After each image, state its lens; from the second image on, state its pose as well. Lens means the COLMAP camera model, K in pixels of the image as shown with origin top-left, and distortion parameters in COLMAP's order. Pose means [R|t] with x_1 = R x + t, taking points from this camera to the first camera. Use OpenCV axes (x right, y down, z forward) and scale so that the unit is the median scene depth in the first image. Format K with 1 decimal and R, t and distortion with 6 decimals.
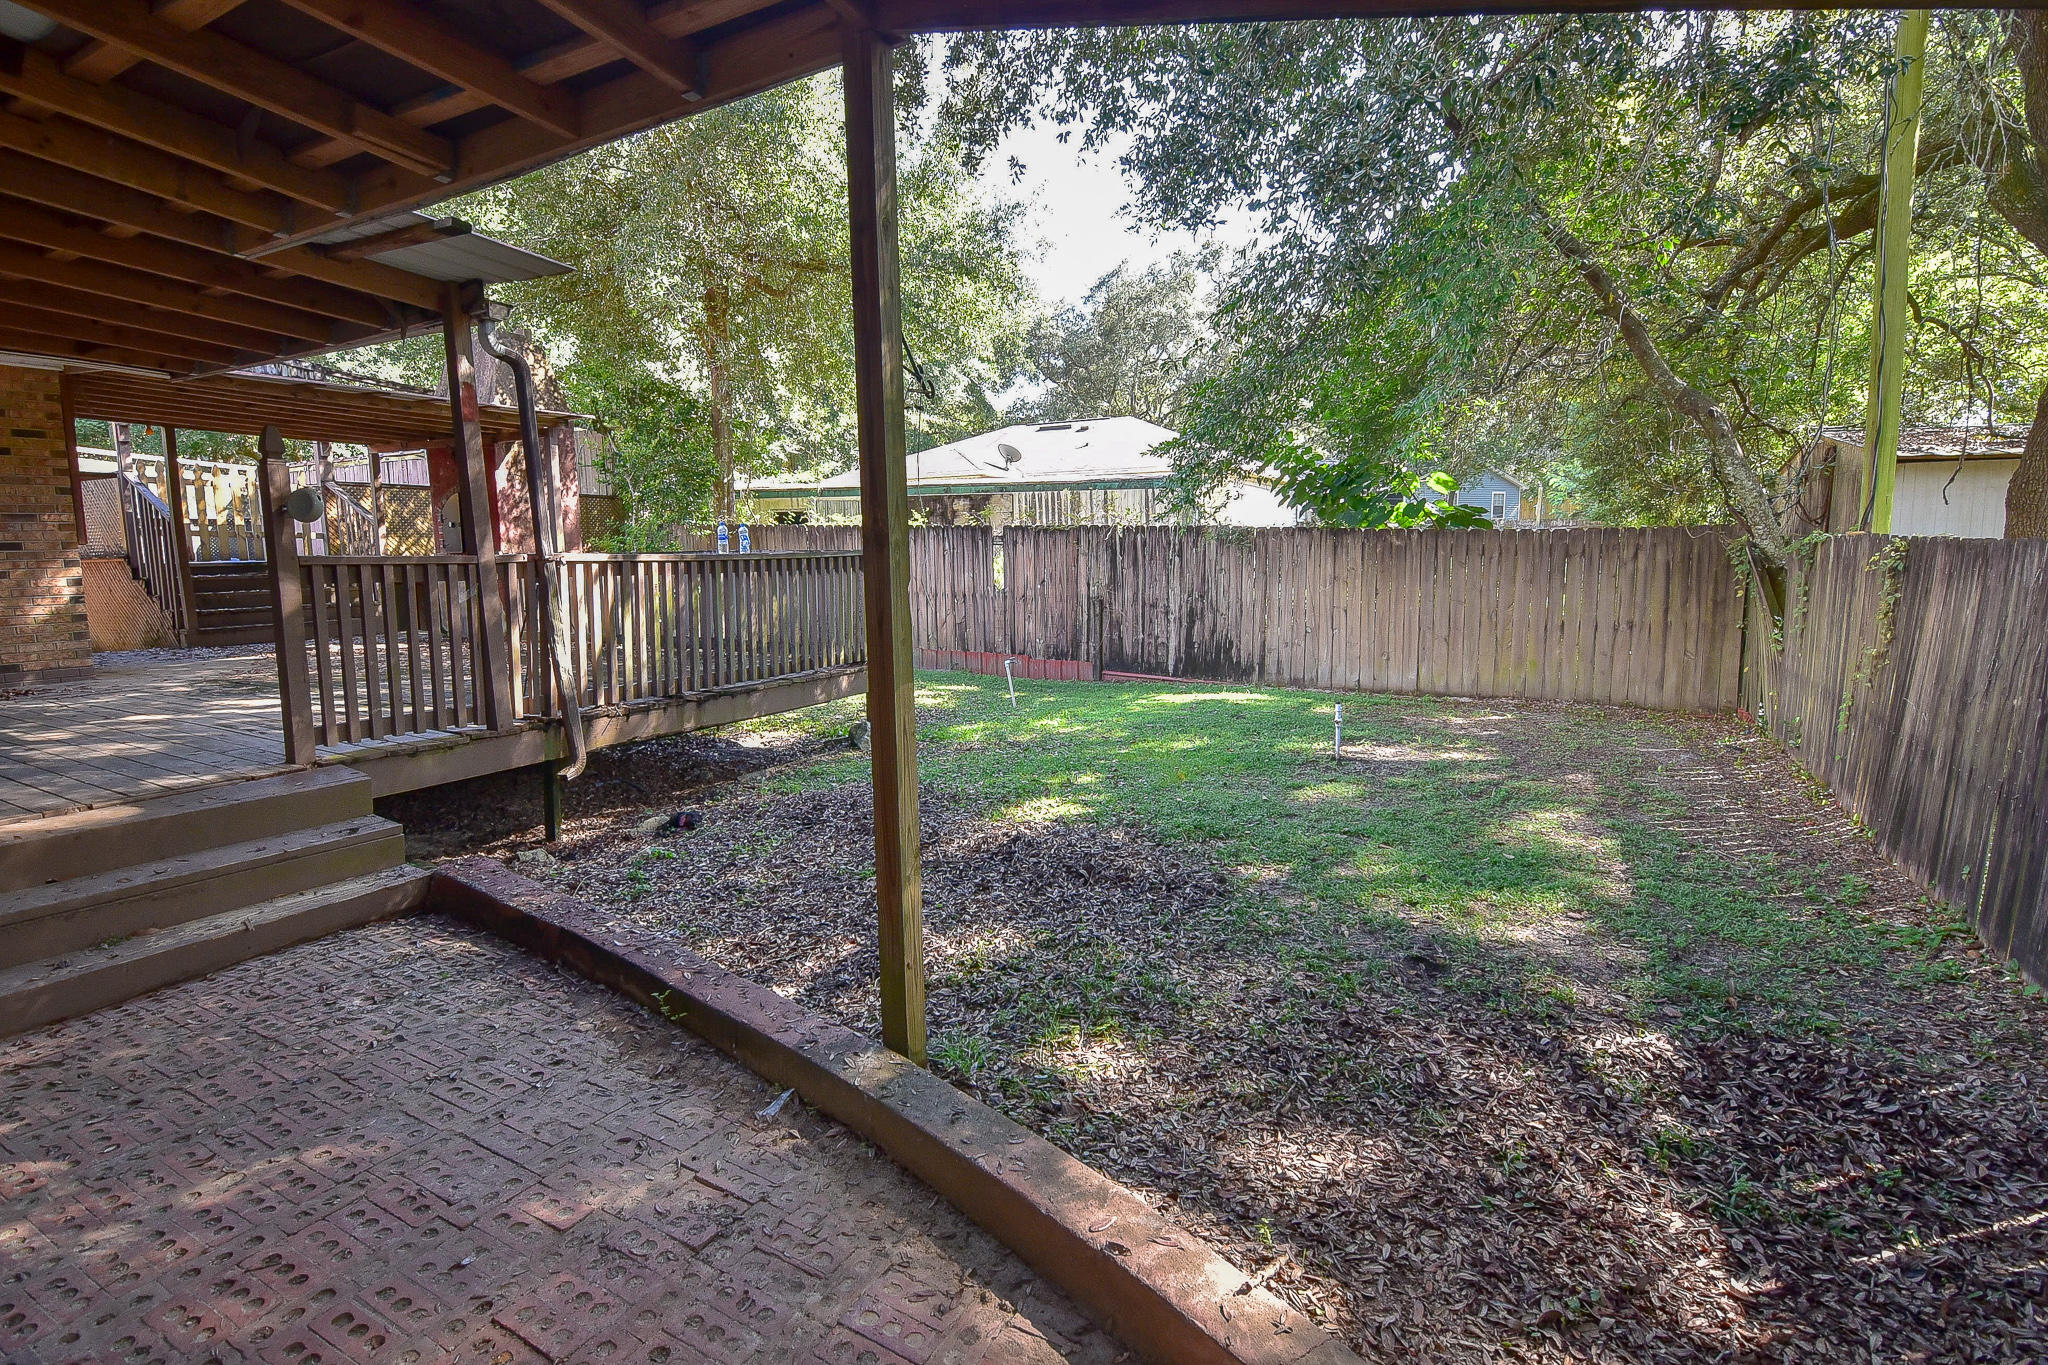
lens RADIAL K [[991.9, 0, 1014.7], [0, 991.9, 687.7], [0, 0, 1]] dist [-0.006217, -0.010482]
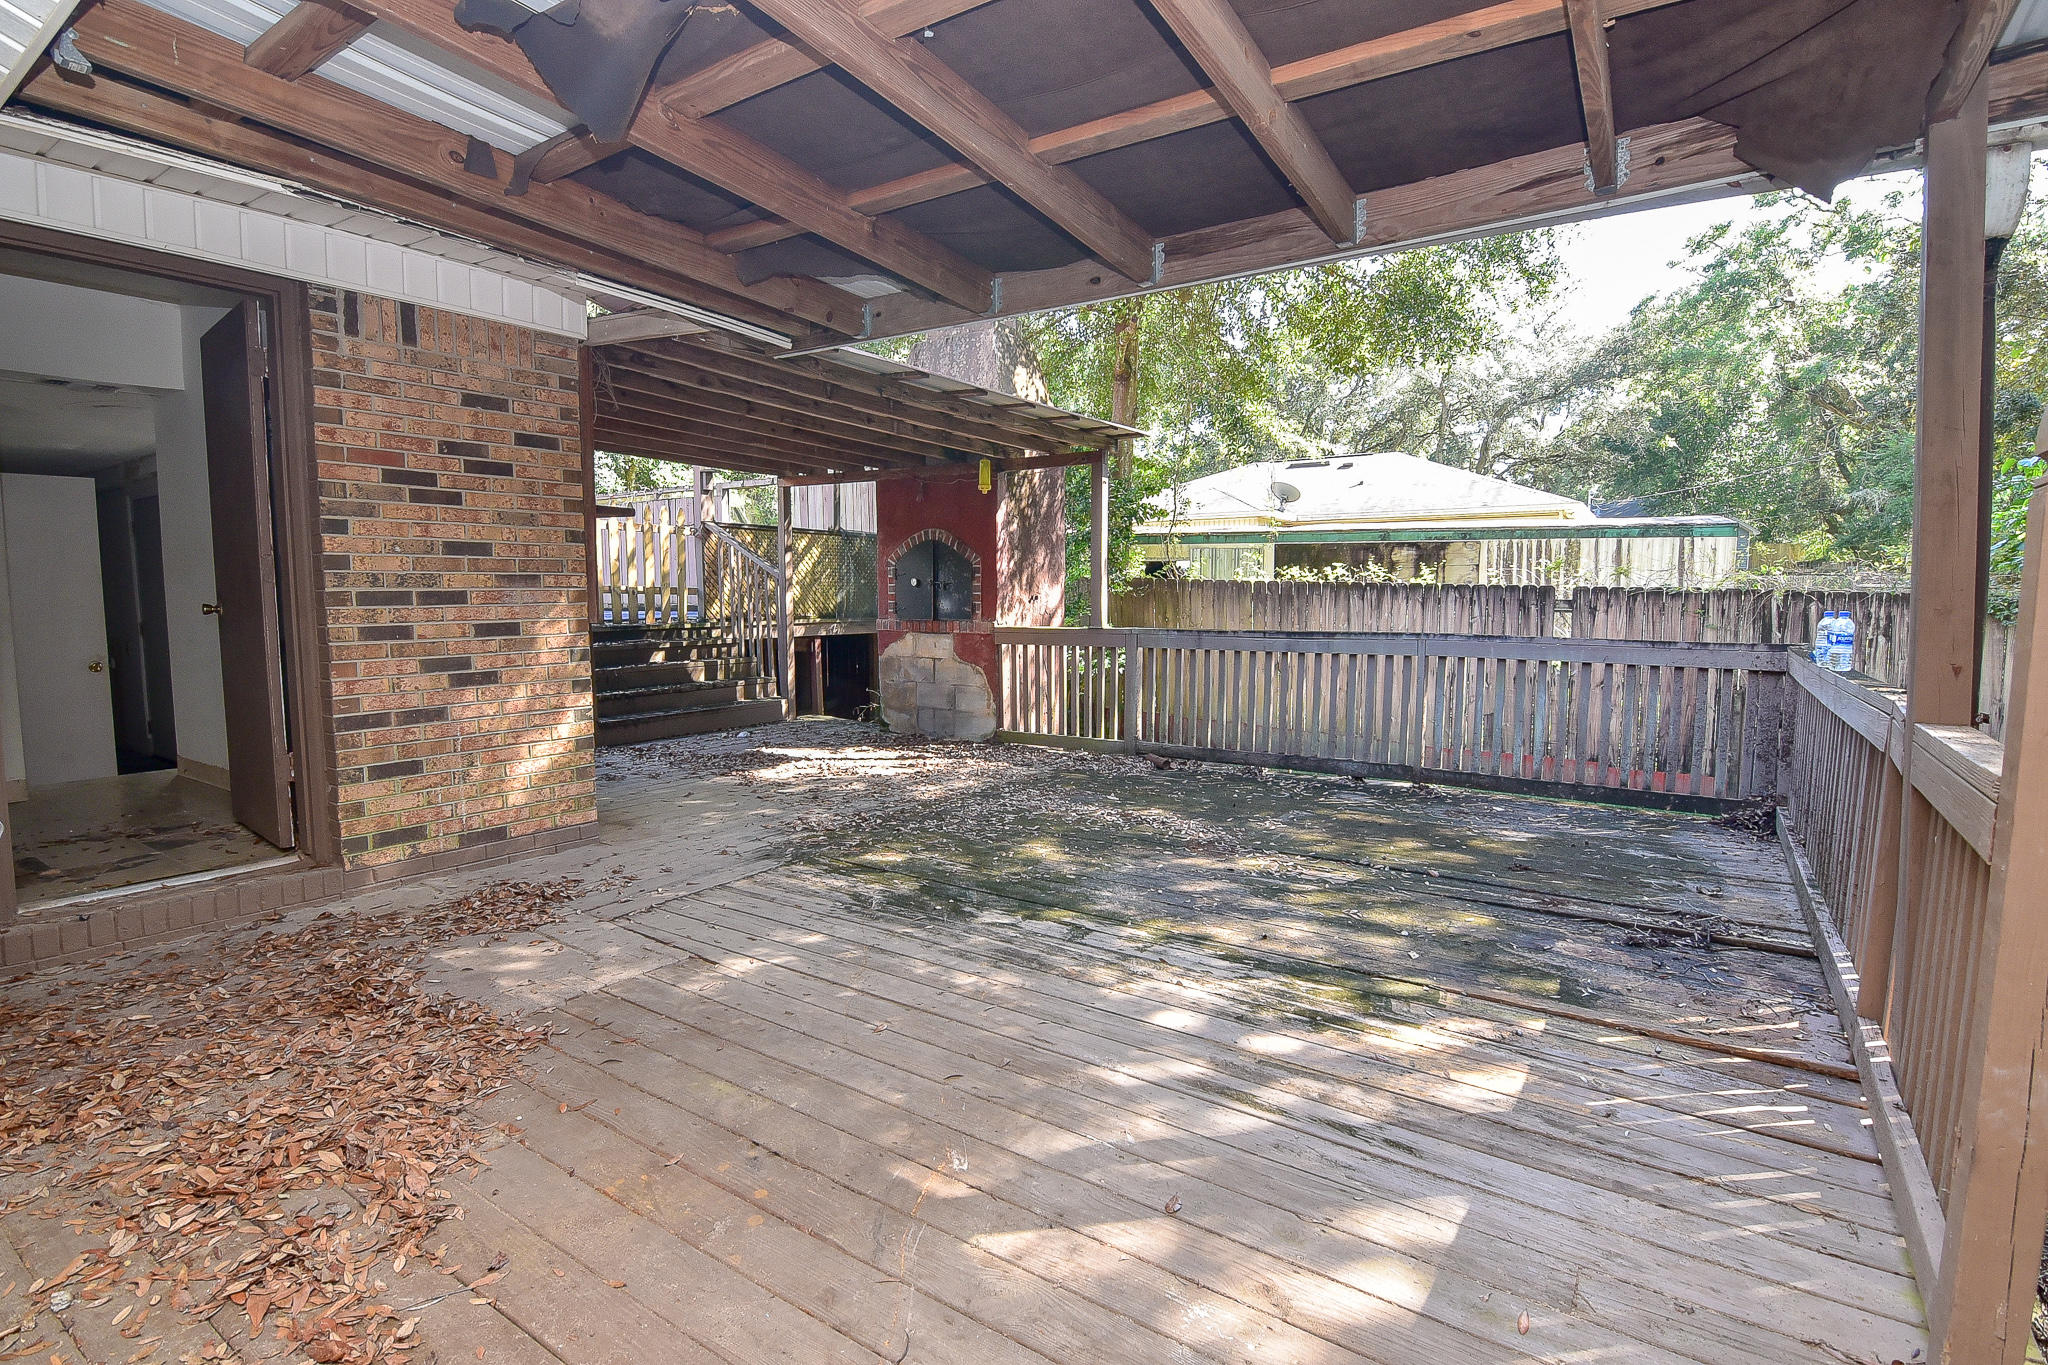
lens RADIAL K [[991.9, 0, 1014.7], [0, 991.9, 687.7], [0, 0, 1]] dist [-0.006217, -0.010482]
pose [[0.996125, 0.018316, -0.086018, -0.364530], [-0.021687, 0.999027, -0.038415, -0.050651], [0.085231, 0.040131, 0.995553, 0.232346]]
